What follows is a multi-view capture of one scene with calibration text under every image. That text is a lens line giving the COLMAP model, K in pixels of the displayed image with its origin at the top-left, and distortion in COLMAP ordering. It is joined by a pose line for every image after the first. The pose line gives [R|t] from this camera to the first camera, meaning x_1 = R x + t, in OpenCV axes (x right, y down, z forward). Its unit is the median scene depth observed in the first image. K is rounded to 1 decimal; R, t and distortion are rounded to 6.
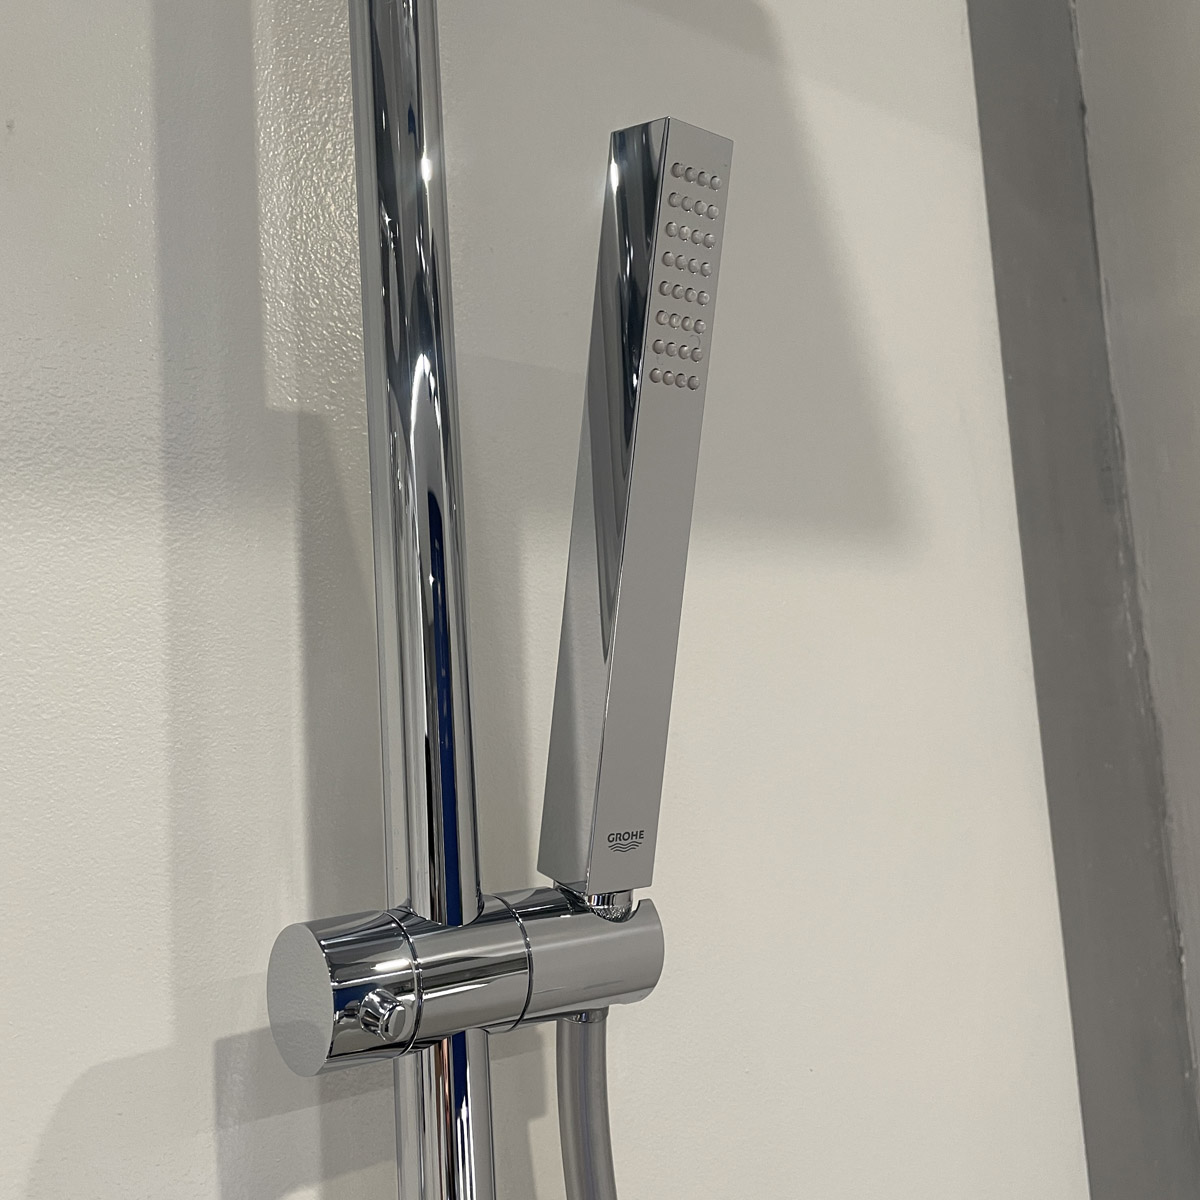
lens RADIAL K [[1218.5, 0, 599.6], [0, 1218.5, 623.9], [0, 0, 1]] dist [0.048037, -0.025748]
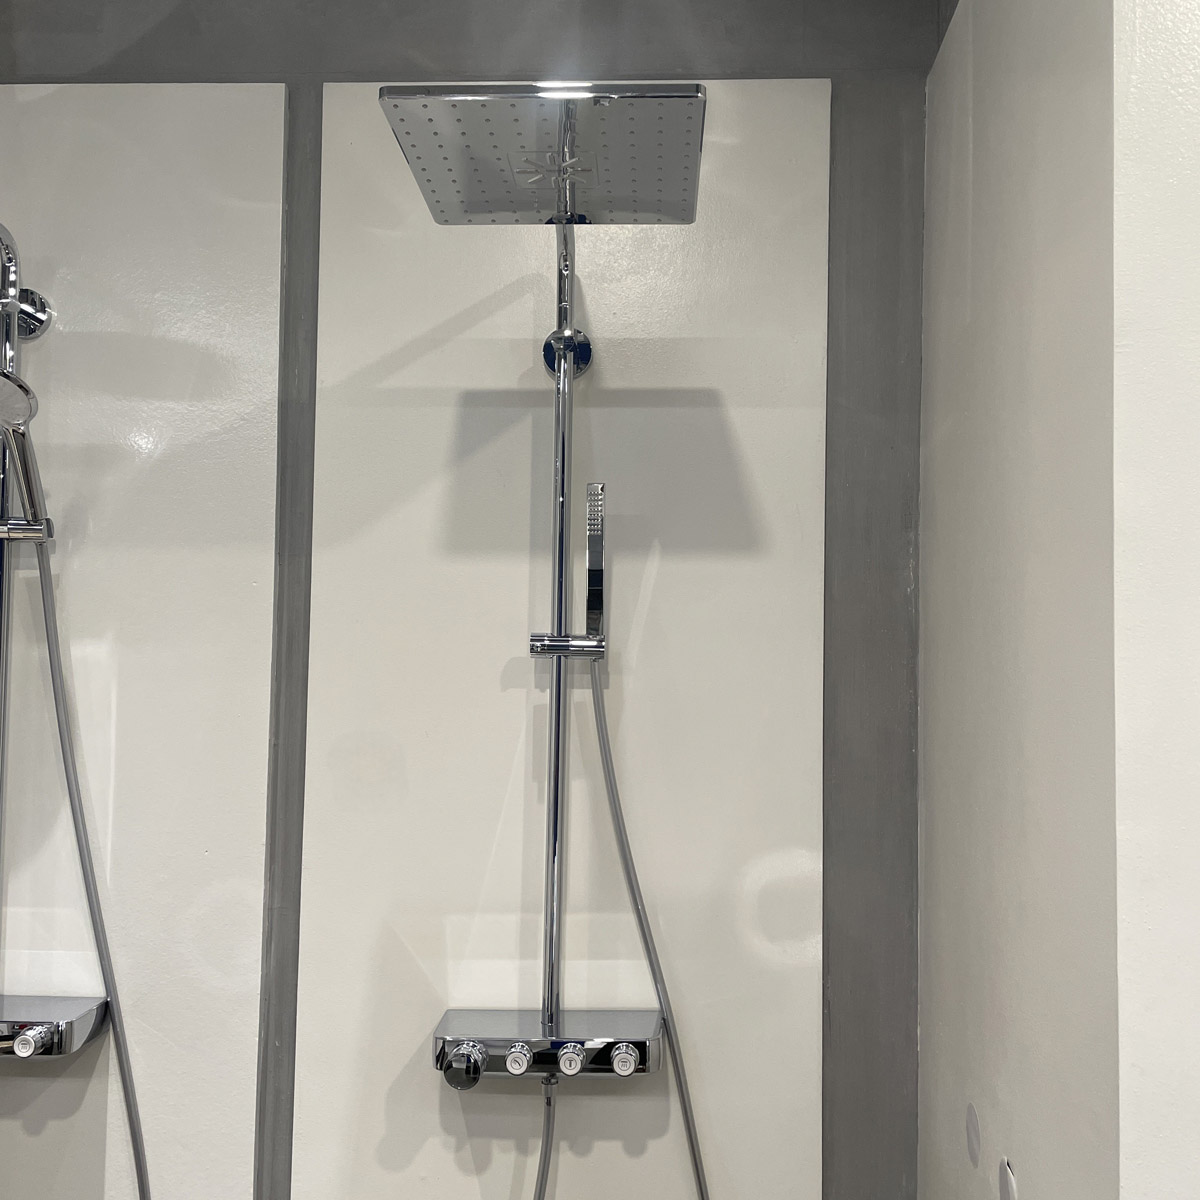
lens RADIAL K [[1257.7, 0, 600.0], [0, 1257.7, 600.0], [0, 0, 1]] dist [0.005955, -0.010140]
pose [[0.752469, 0.035743, -0.657657, 3.306207], [0.004529, 0.998222, 0.059434, -0.217375], [0.658612, -0.047700, 0.750969, -2.746051]]
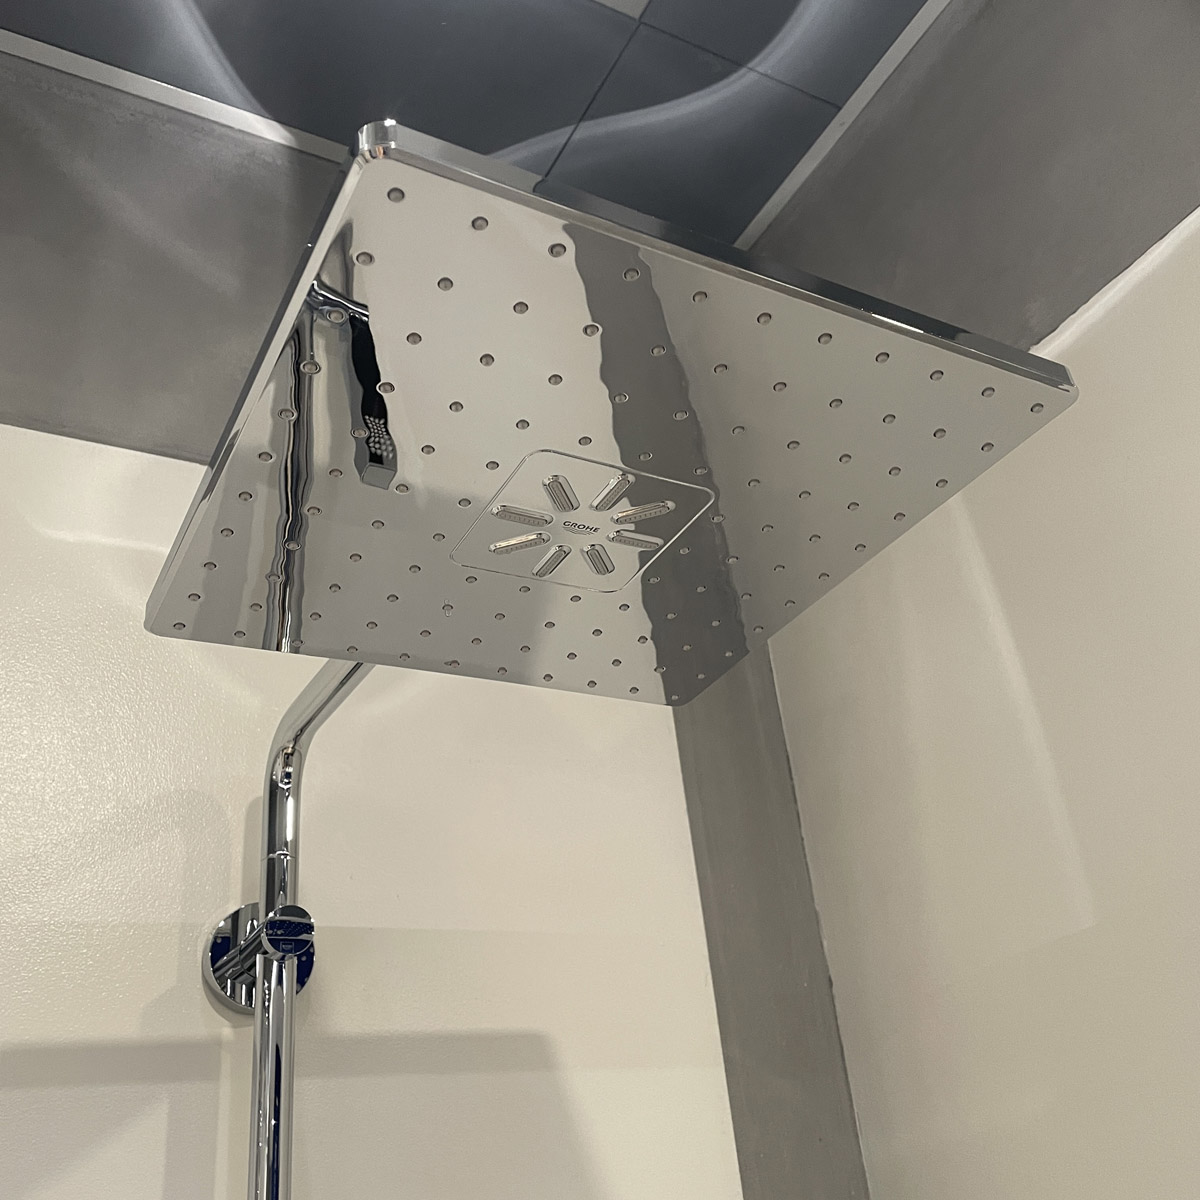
lens RADIAL K [[1259.7, 0, 585.8], [0, 1259.7, 599.3], [0, 0, 1]] dist [0.045800, 0.000187]
pose [[0.983947, -0.108389, -0.141772, 0.781837], [0.048835, 0.927638, -0.370274, -0.628644], [0.171647, 0.357407, 0.918040, -1.280047]]
